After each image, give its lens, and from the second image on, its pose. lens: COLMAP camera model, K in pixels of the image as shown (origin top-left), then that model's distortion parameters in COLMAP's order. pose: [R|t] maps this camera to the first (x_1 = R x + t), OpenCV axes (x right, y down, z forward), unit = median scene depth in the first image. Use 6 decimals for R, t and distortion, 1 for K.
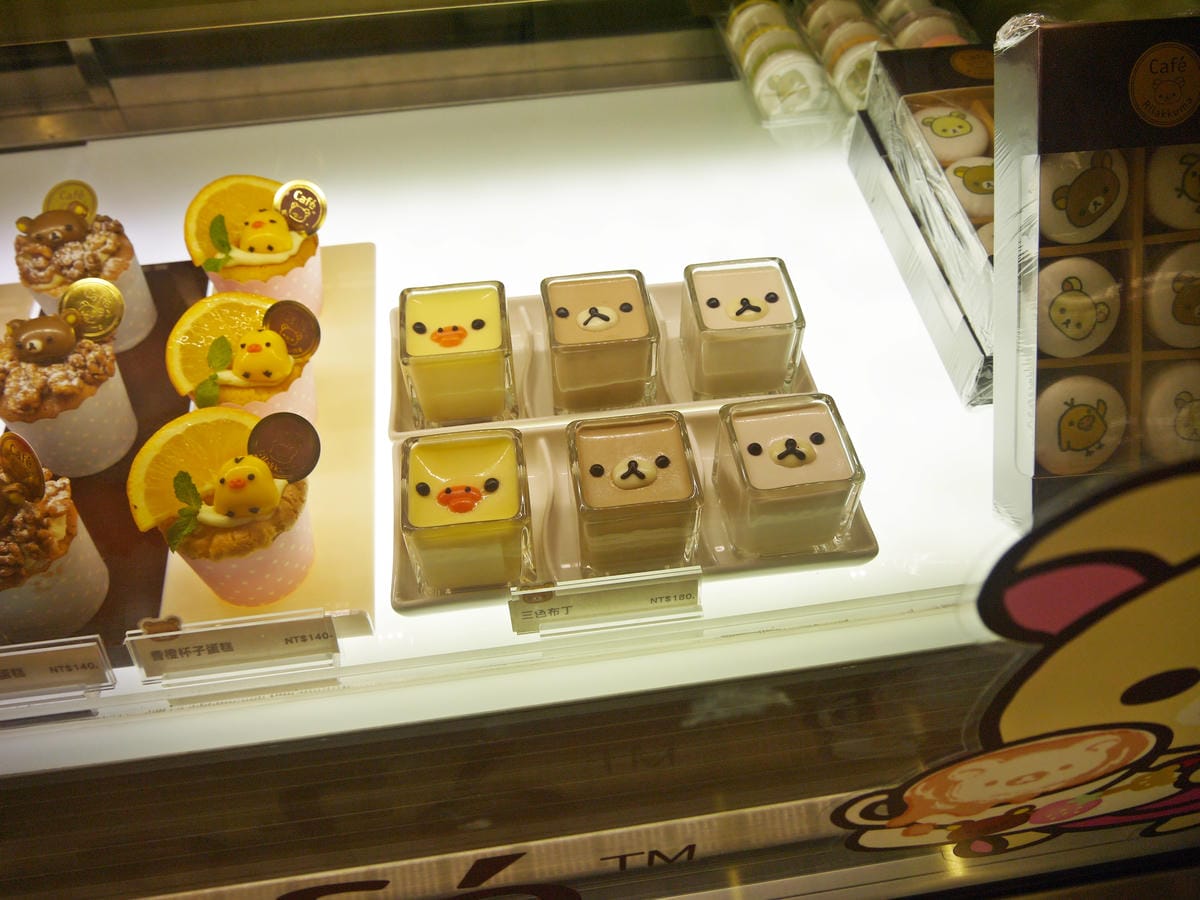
lens RADIAL K [[993.8, 0, 600.0], [0, 993.8, 450.0], [0, 0, 1]] dist [-0.040148, 0.016035]
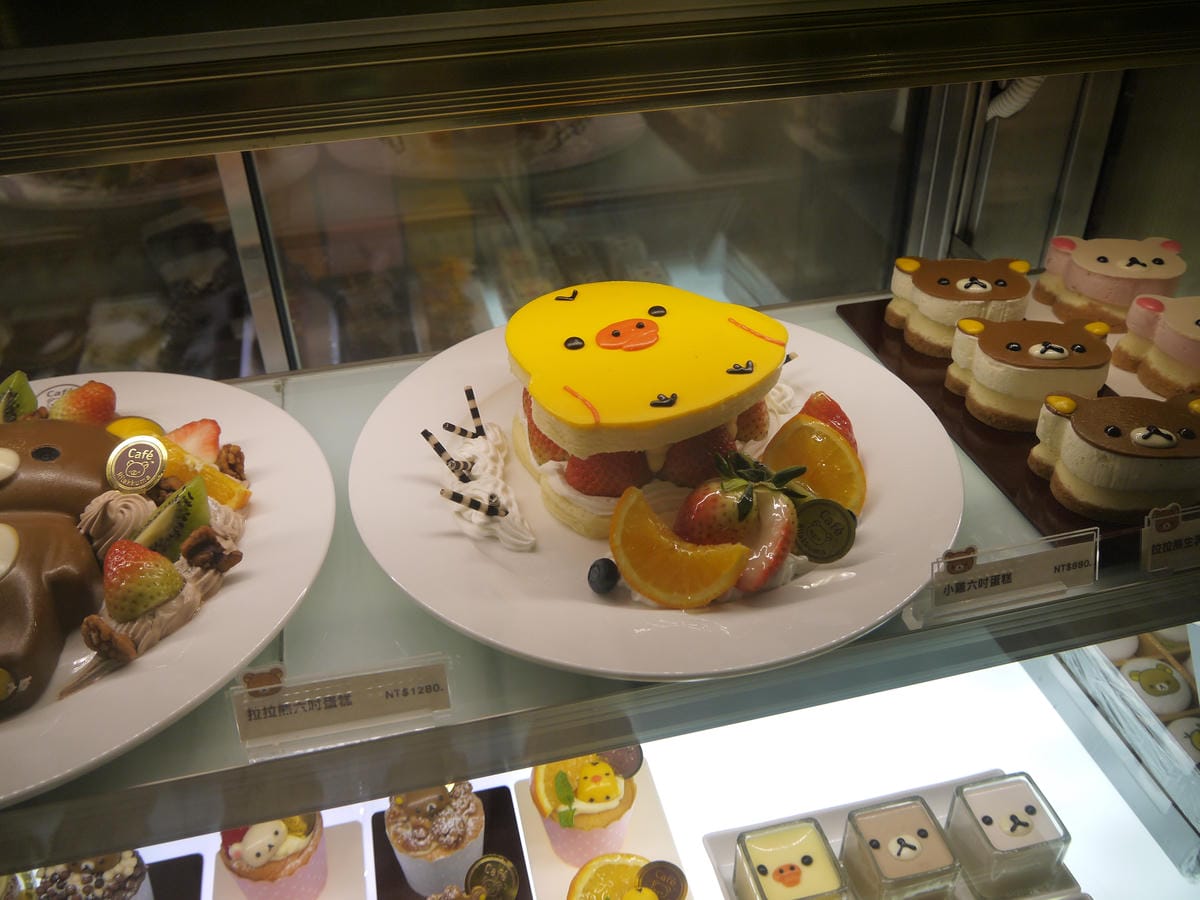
lens RADIAL K [[1006.9, 0, 597.2], [0, 1006.9, 446.3], [0, 0, 1]] dist [-0.041747, 0.026971]
pose [[0.994847, -0.064217, 0.078463, -0.423332], [0.083893, 0.955943, -0.281309, -0.277044], [-0.056941, 0.286442, 0.956404, -0.280019]]
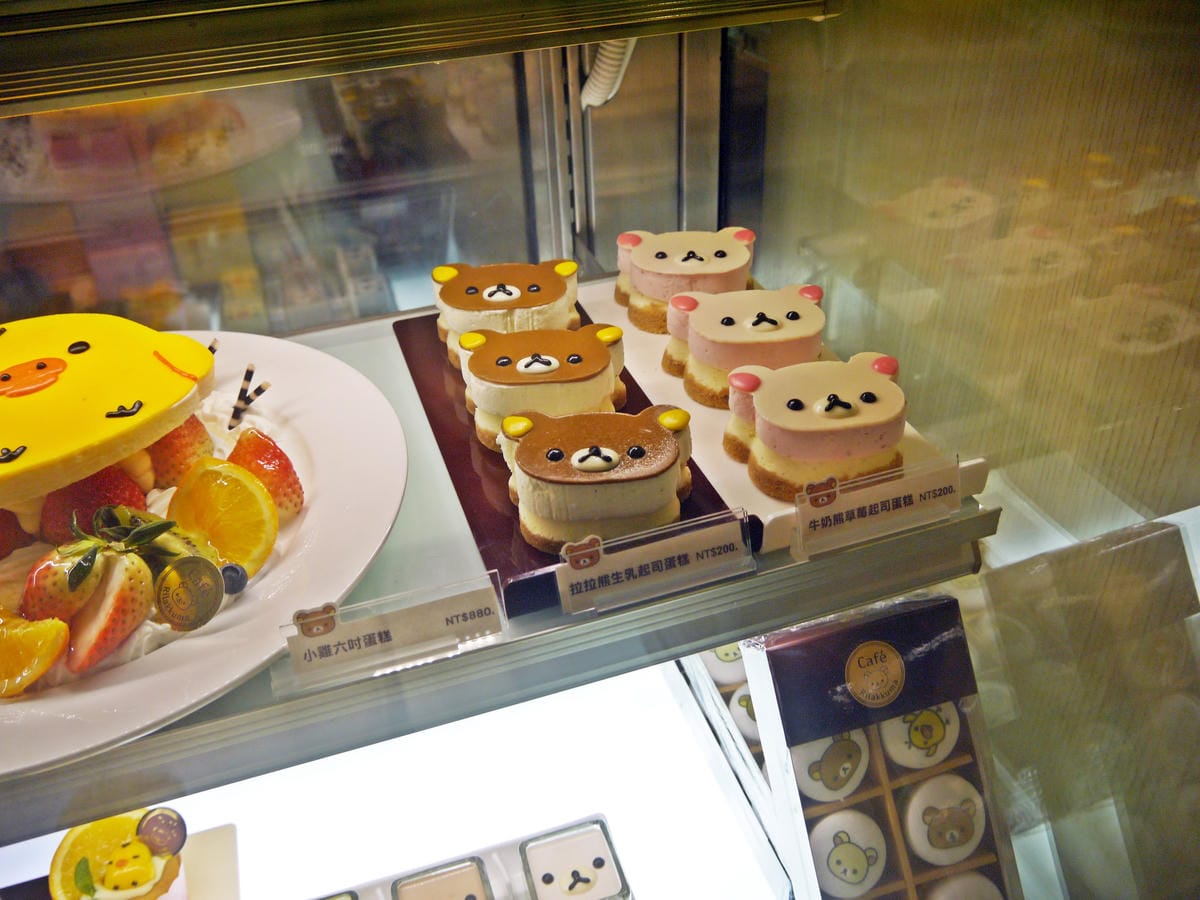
lens RADIAL K [[1006.9, 0, 597.2], [0, 1006.9, 446.3], [0, 0, 1]] dist [-0.041747, 0.026971]
pose [[0.982796, -0.126037, 0.135006, 0.075747], [0.159482, 0.947791, -0.276148, -0.282726], [-0.093153, 0.292928, 0.951586, -0.217533]]
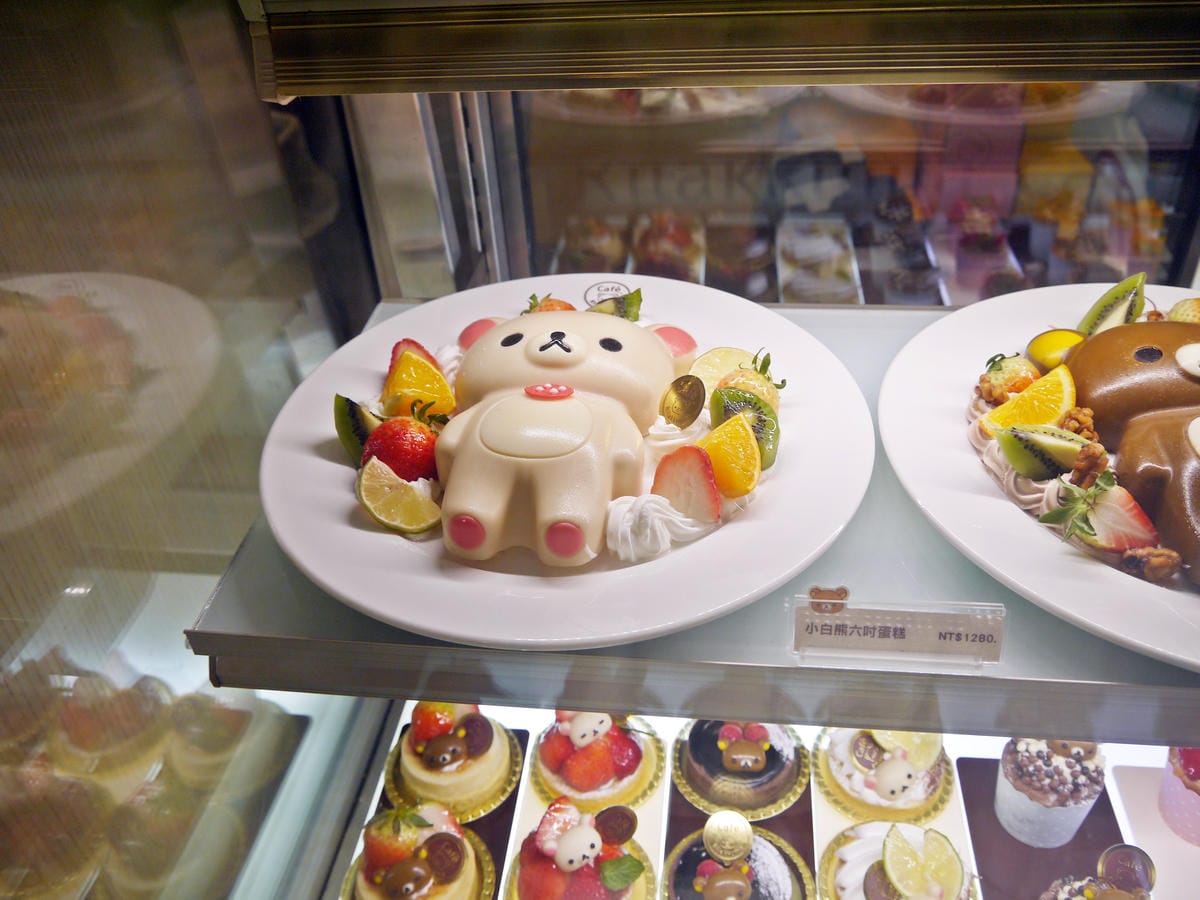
lens RADIAL K [[1006.9, 0, 597.2], [0, 1006.9, 446.3], [0, 0, 1]] dist [-0.041747, 0.026971]
pose [[0.967252, 0.118939, -0.224227, -1.271822], [-0.170577, 0.958782, -0.227245, -0.169151], [0.187956, 0.258051, 0.947672, -0.354772]]
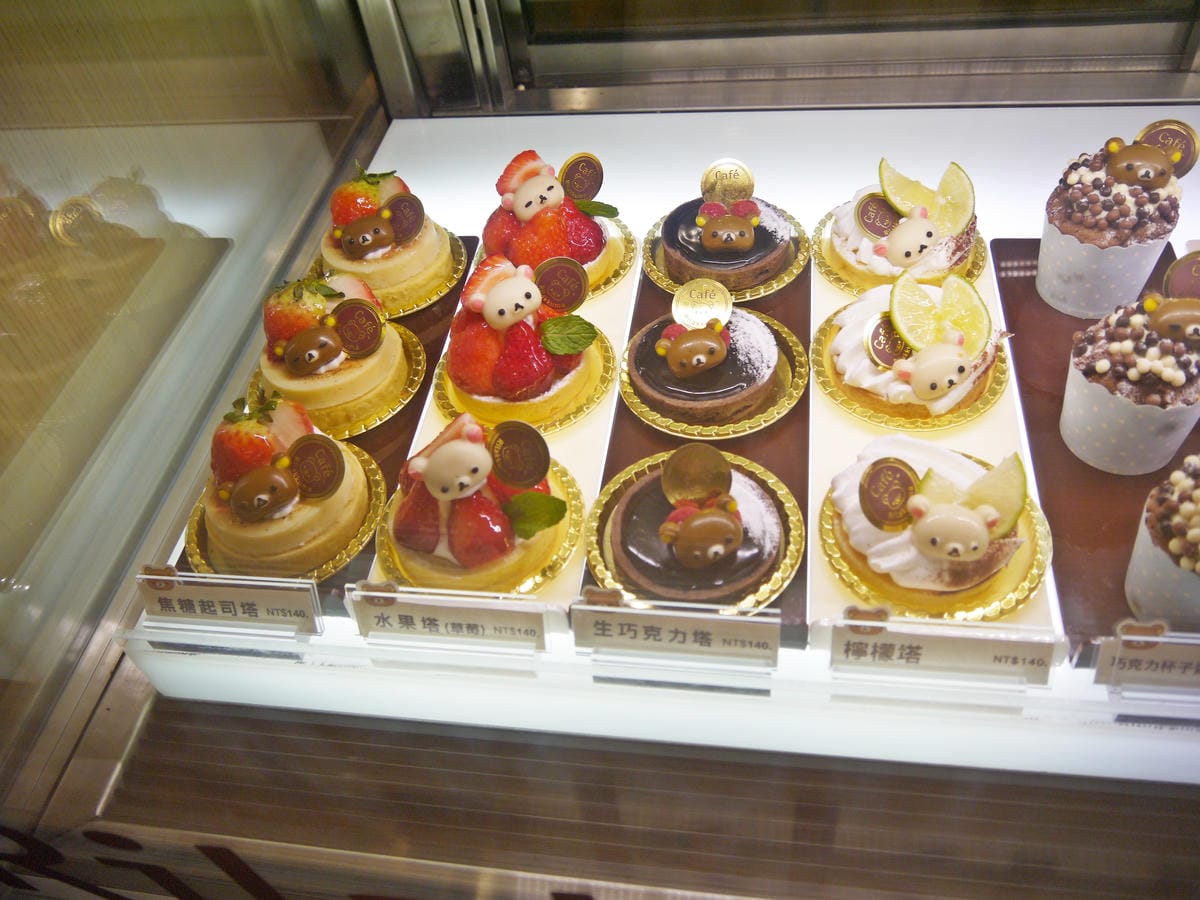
lens RADIAL K [[993.8, 0, 600.0], [0, 993.8, 450.0], [0, 0, 1]] dist [-0.040148, 0.016035]
pose [[0.958274, 0.147033, -0.245137, -1.166518], [-0.152802, 0.988246, -0.004575, 0.148157], [0.241583, 0.041841, 0.969478, -0.025261]]
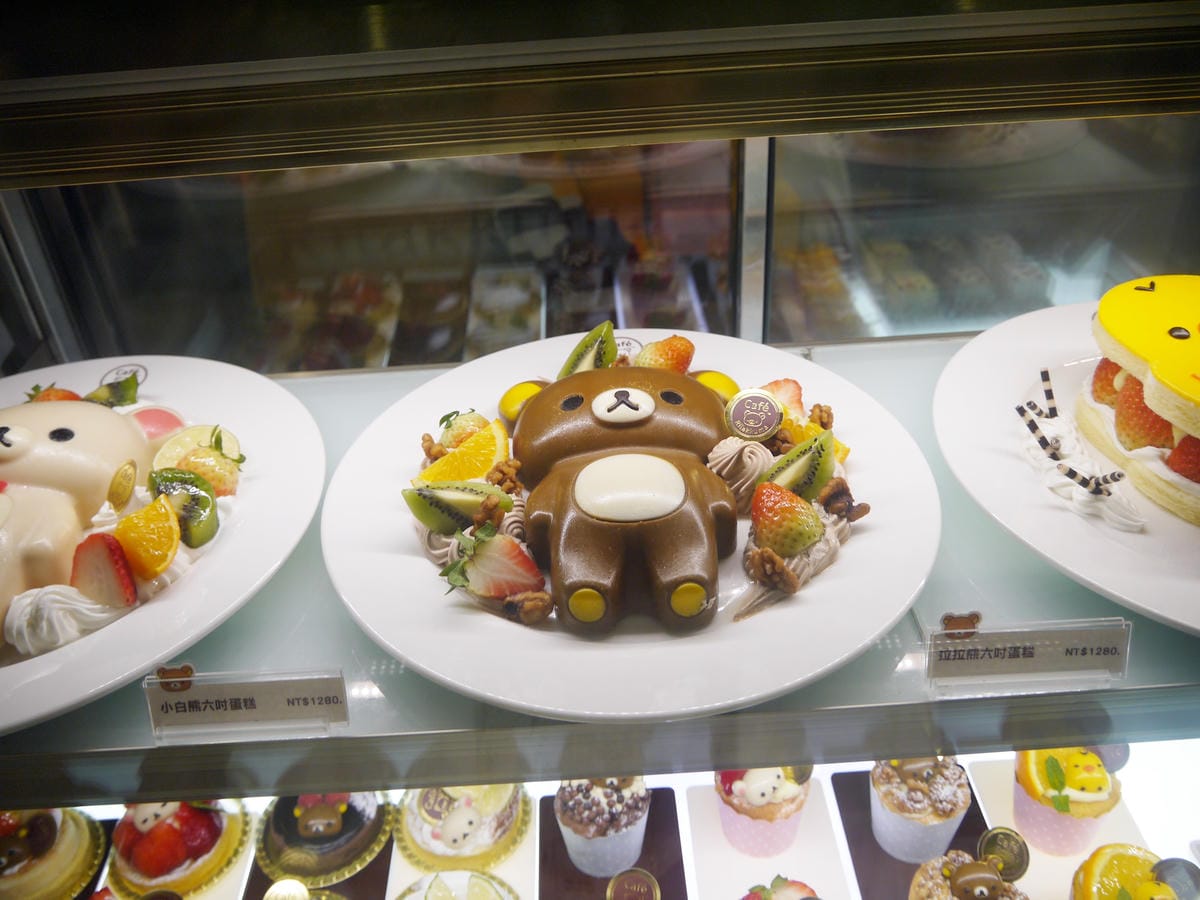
lens RADIAL K [[1006.9, 0, 597.2], [0, 1006.9, 446.3], [0, 0, 1]] dist [-0.041747, 0.026971]
pose [[0.993852, 0.025817, -0.107668, -0.836874], [-0.055131, 0.958703, -0.279013, -0.237875], [0.096018, 0.283233, 0.954232, -0.328270]]
